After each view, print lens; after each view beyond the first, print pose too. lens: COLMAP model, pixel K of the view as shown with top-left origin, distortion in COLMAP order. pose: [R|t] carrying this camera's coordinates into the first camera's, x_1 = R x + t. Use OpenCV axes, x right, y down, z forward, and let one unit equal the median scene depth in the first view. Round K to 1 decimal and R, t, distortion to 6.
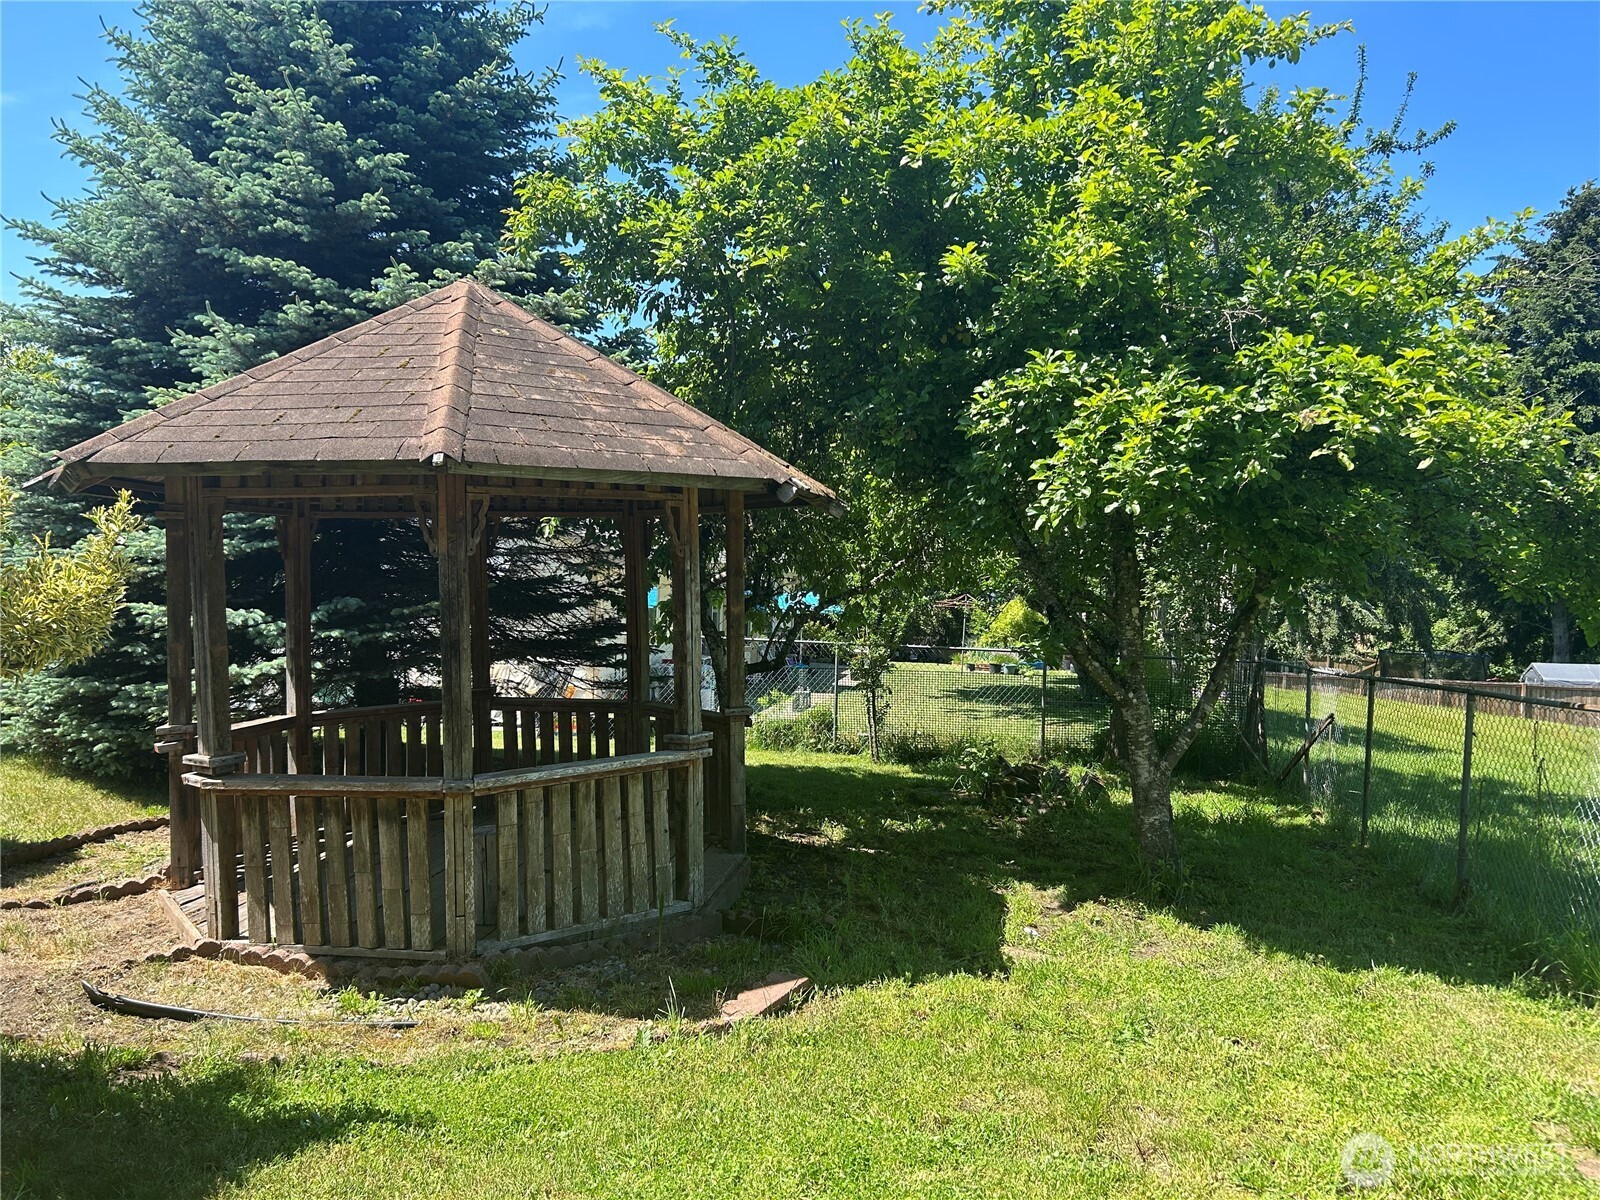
lens RADIAL K [[1209.7, 0, 794.8], [0, 1209.7, 607.7], [0, 0, 1]] dist [0.060681, -0.067094]
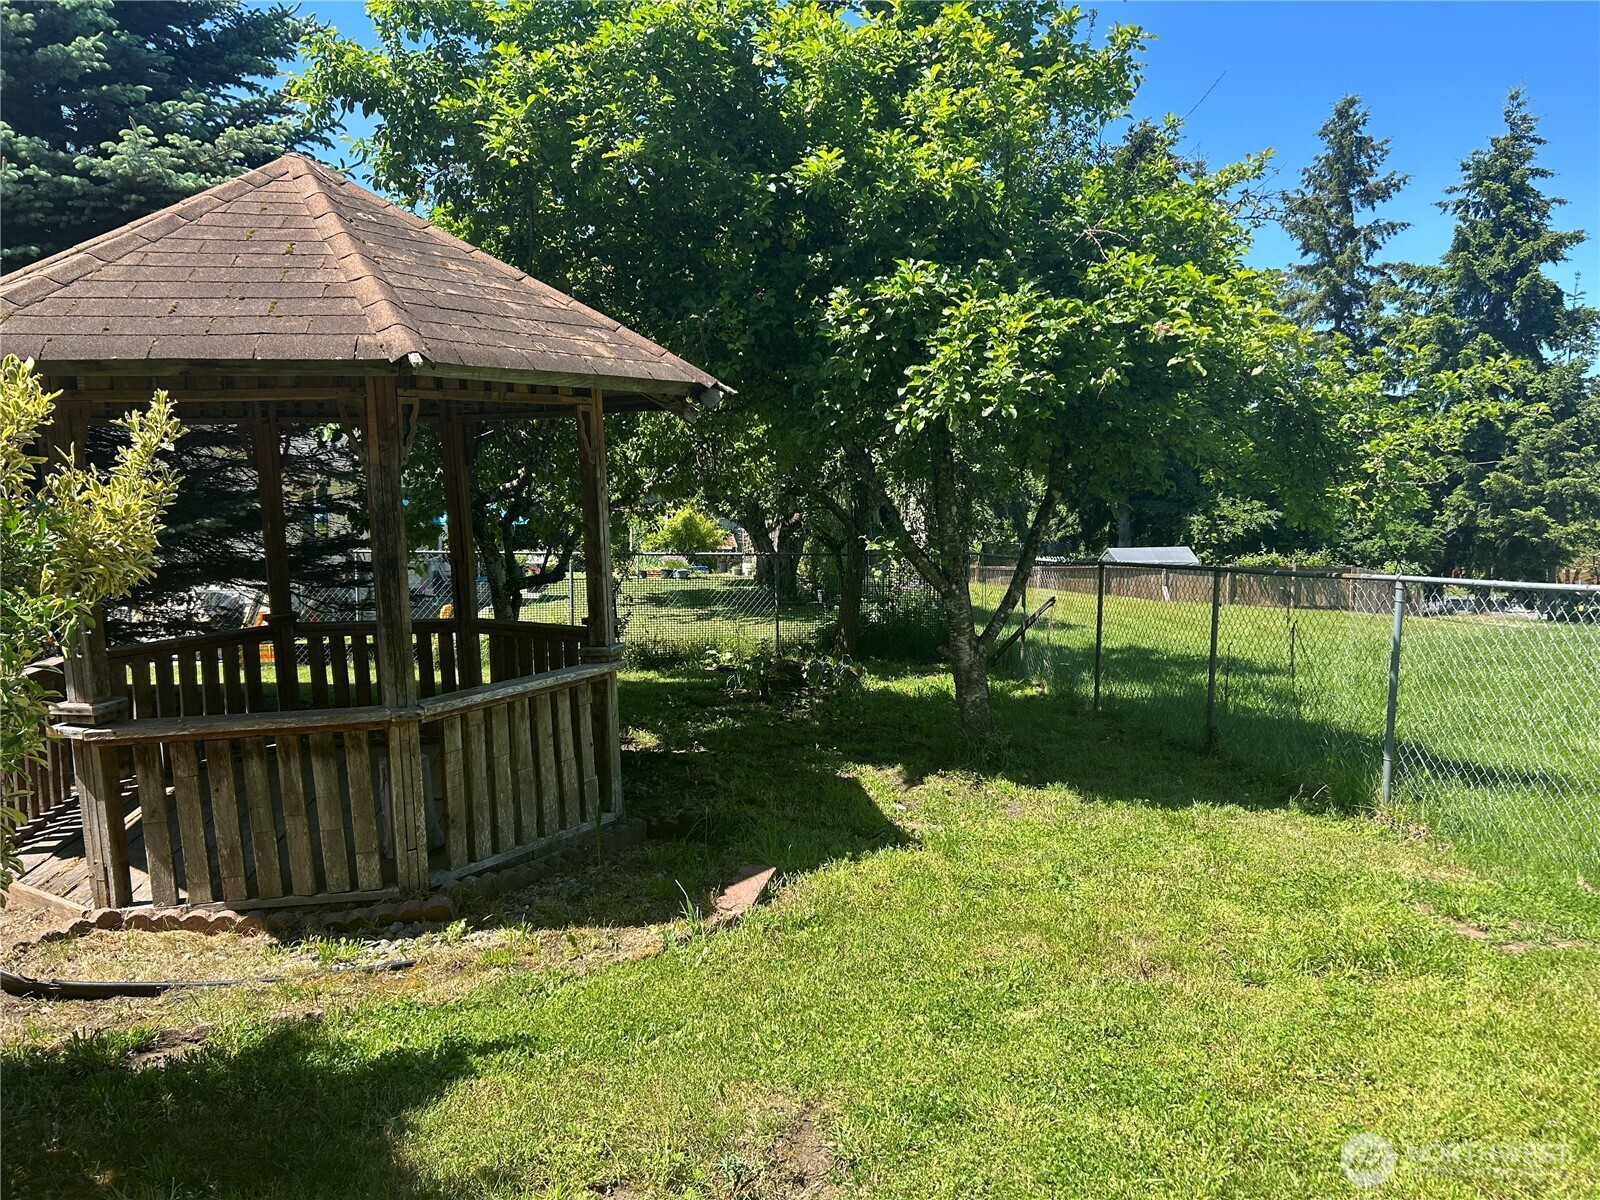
lens RADIAL K [[1209.7, 0, 794.8], [0, 1209.7, 607.7], [0, 0, 1]] dist [0.060681, -0.067094]
pose [[0.948798, -0.054361, 0.311170, -0.258333], [0.030721, 0.996291, 0.080378, -0.000699], [-0.314385, -0.066703, 0.946949, 0.022490]]
